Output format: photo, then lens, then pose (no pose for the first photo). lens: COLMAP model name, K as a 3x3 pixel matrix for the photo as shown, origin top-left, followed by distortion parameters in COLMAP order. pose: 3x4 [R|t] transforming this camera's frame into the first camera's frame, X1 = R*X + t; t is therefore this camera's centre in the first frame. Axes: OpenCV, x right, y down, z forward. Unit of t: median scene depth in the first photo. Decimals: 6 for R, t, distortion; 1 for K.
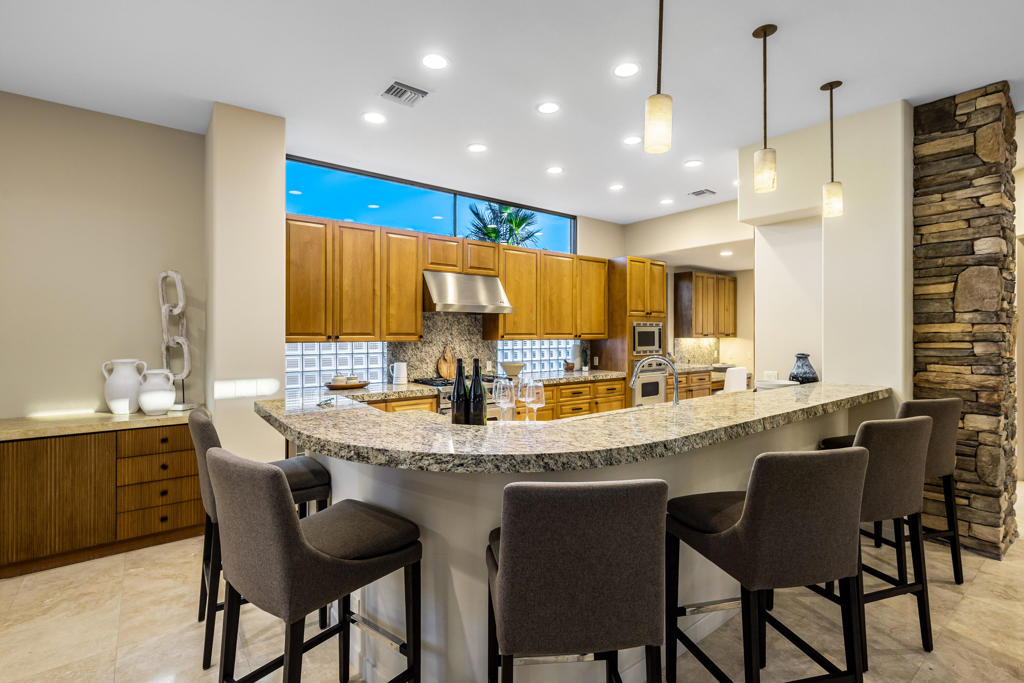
lens RADIAL K [[466.8, 0, 512.3], [0, 466.8, 330.6], [0, 0, 1]] dist [0.000990, 0.000521]
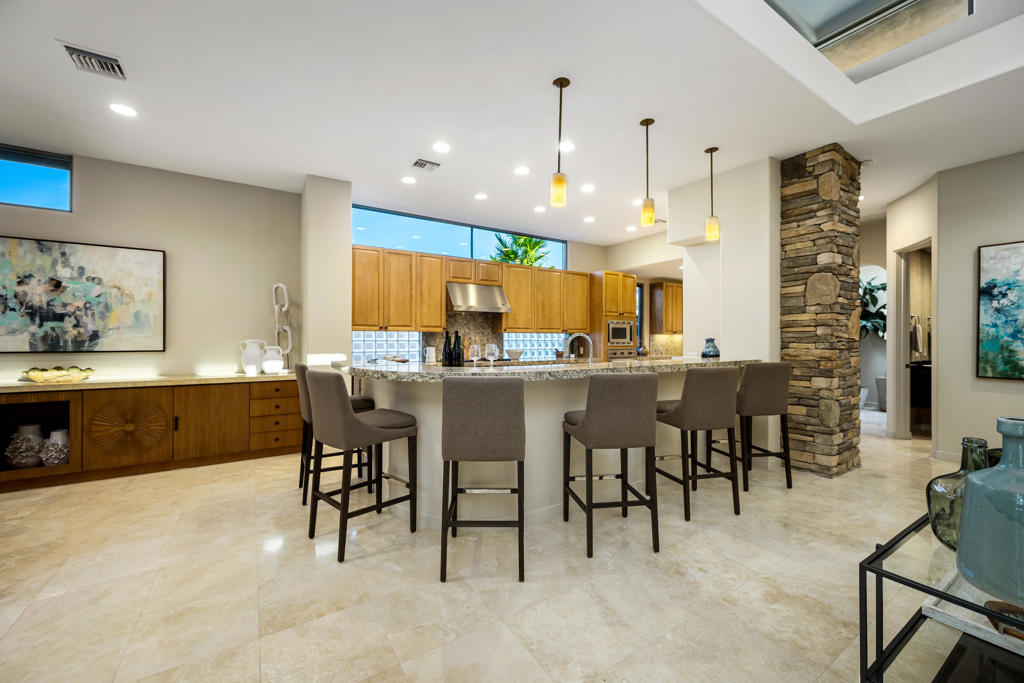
lens RADIAL K [[402.3, 0, 515.2], [0, 402.3, 337.9], [0, 0, 1]] dist [-0.000207, -0.000187]
pose [[0.996398, 0.000279, -0.084804, 0.164294], [-0.000298, 1.000000, -0.000205, 0.055748], [0.084804, 0.000230, 0.996398, -0.273269]]
